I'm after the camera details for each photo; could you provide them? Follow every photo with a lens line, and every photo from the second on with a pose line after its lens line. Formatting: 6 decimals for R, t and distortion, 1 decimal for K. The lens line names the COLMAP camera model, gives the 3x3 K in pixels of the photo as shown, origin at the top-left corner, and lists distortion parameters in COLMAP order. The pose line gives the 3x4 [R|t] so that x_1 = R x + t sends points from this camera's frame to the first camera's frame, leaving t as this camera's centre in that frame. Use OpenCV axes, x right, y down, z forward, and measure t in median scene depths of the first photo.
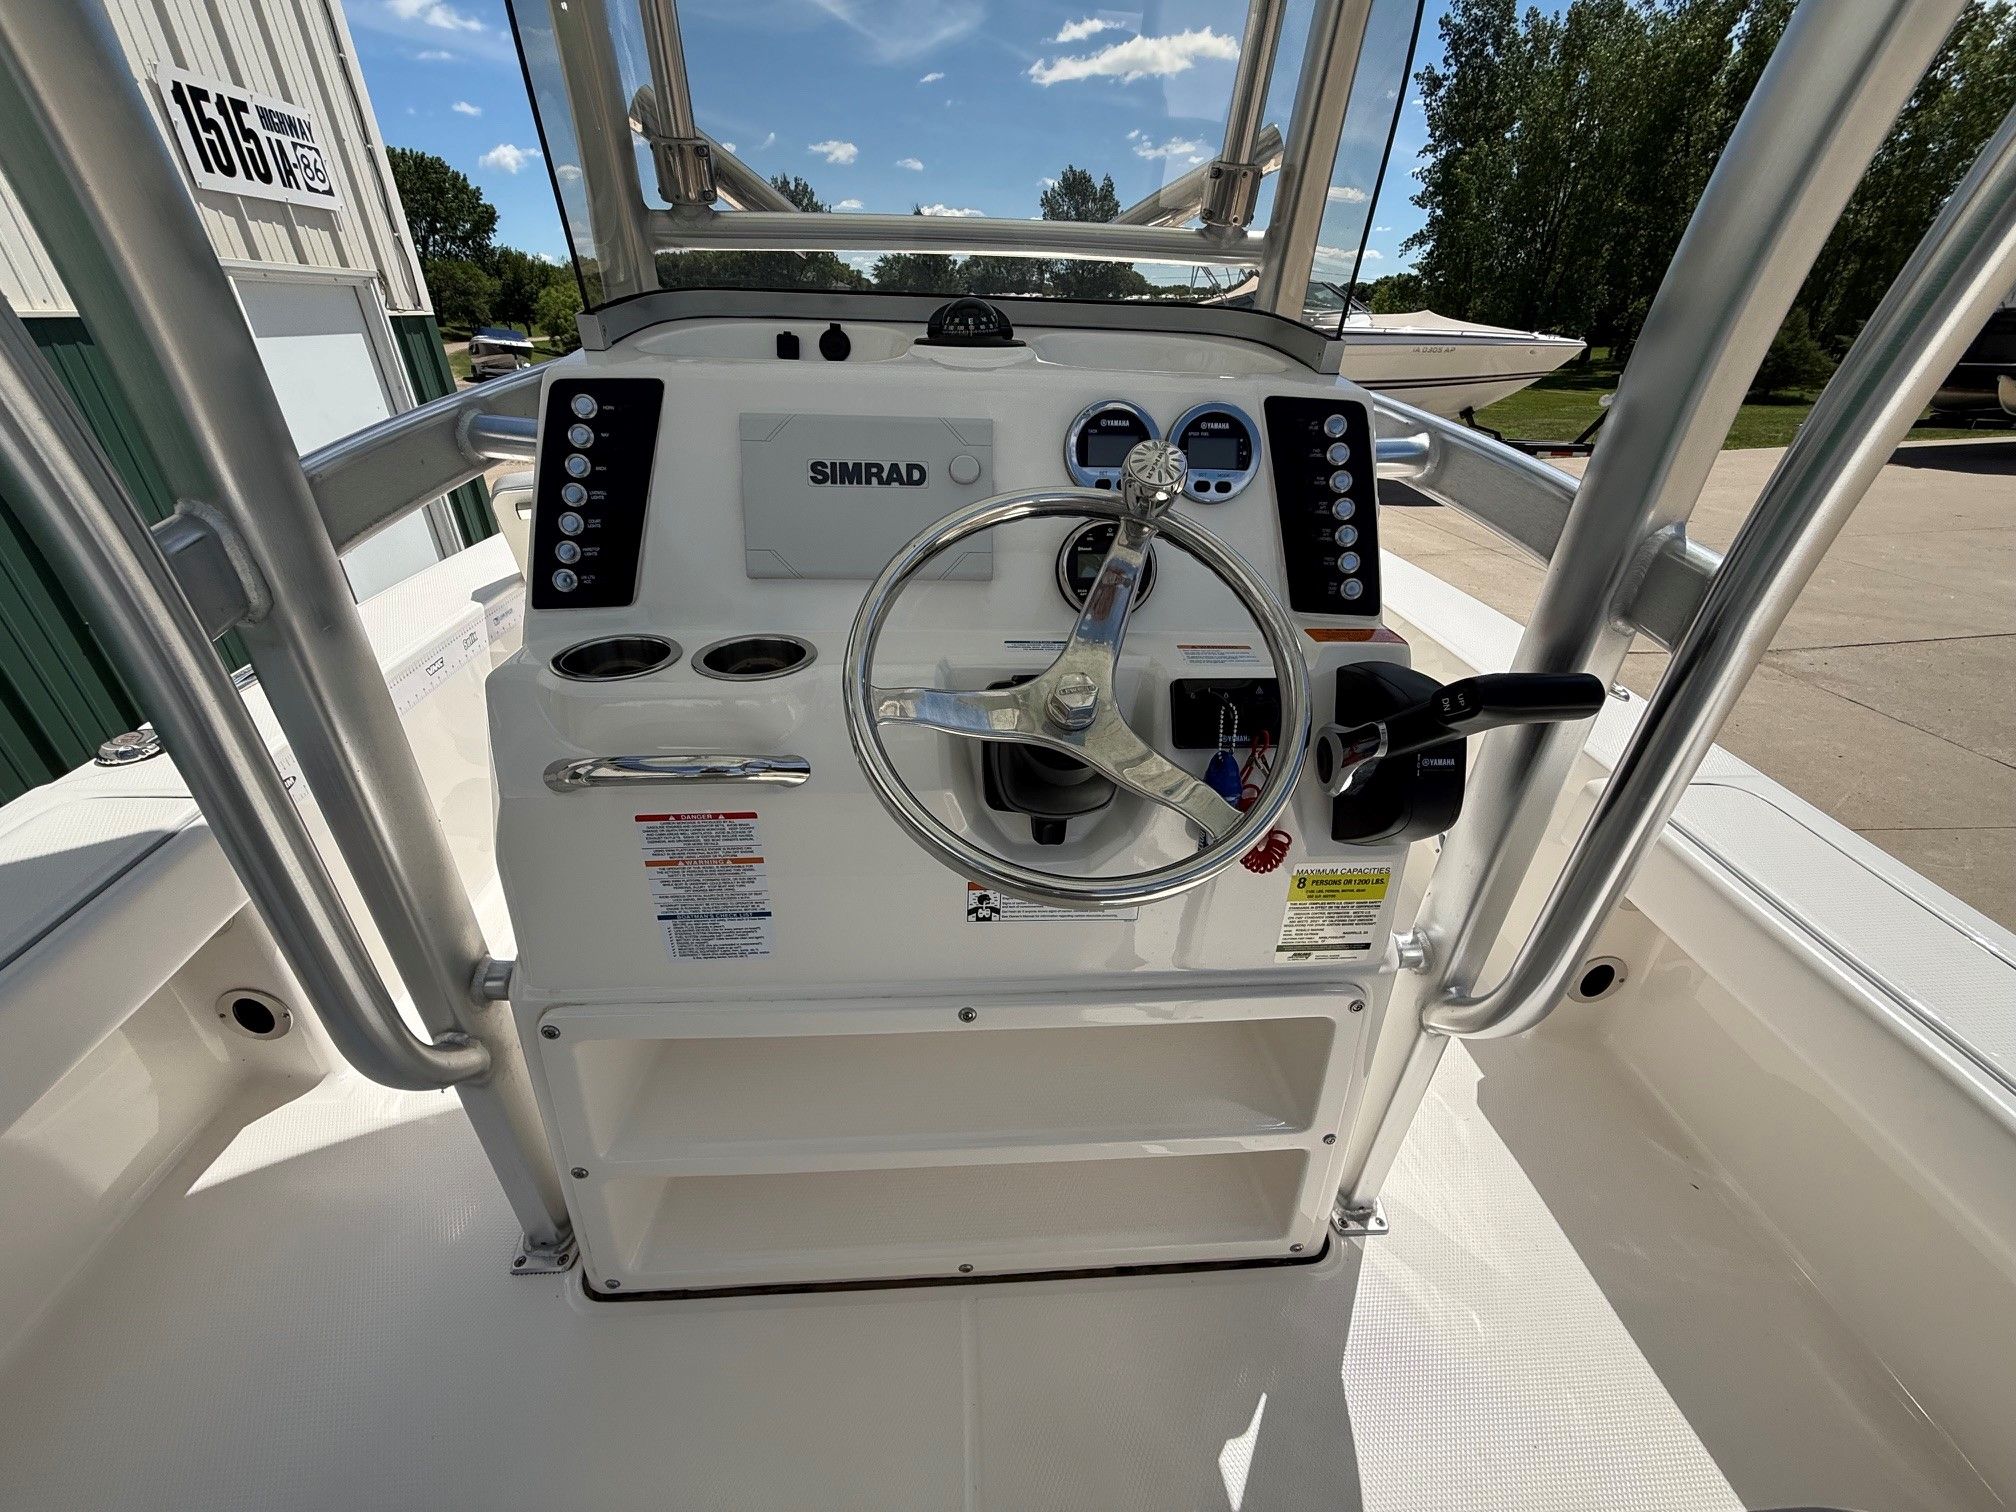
lens RADIAL K [[804.1, 0, 1009.2], [0, 804.1, 739.5], [0, 0, 1]] dist [0.001431, 0.000105]
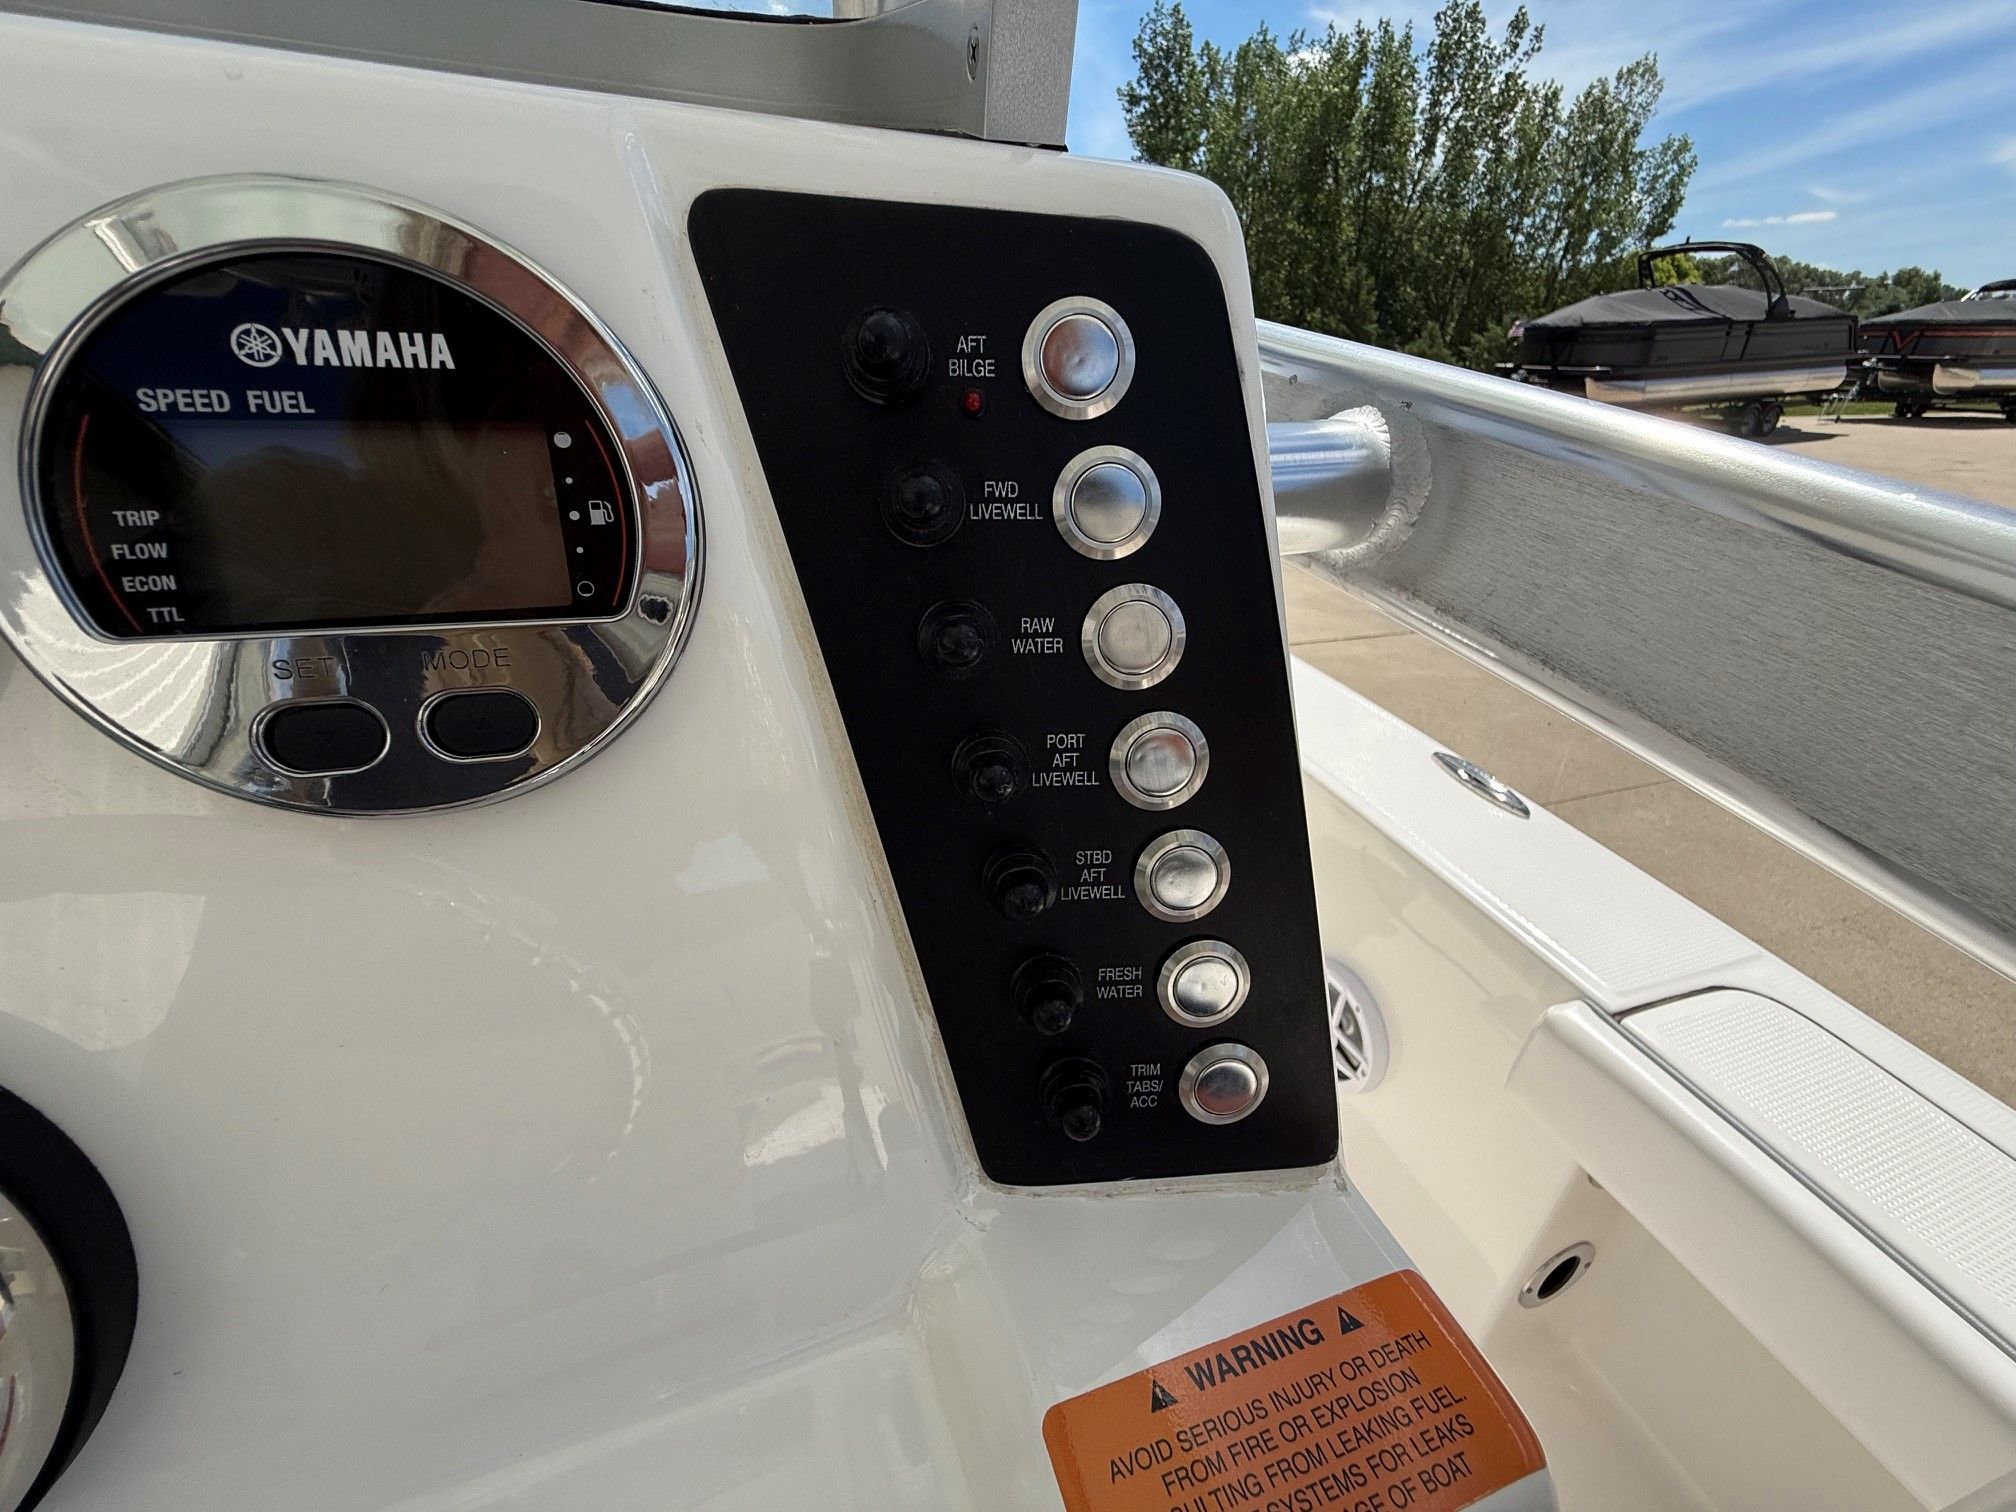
lens RADIAL K [[805.4, 0, 1004.0], [0, 805.4, 749.3], [0, 0, 1]] dist [0.002728, 0.000261]
pose [[0.962416, -0.112786, 0.247051, 0.315197], [0.110601, 0.993604, 0.022749, -0.289413], [-0.248037, 0.005430, 0.968735, 0.781494]]
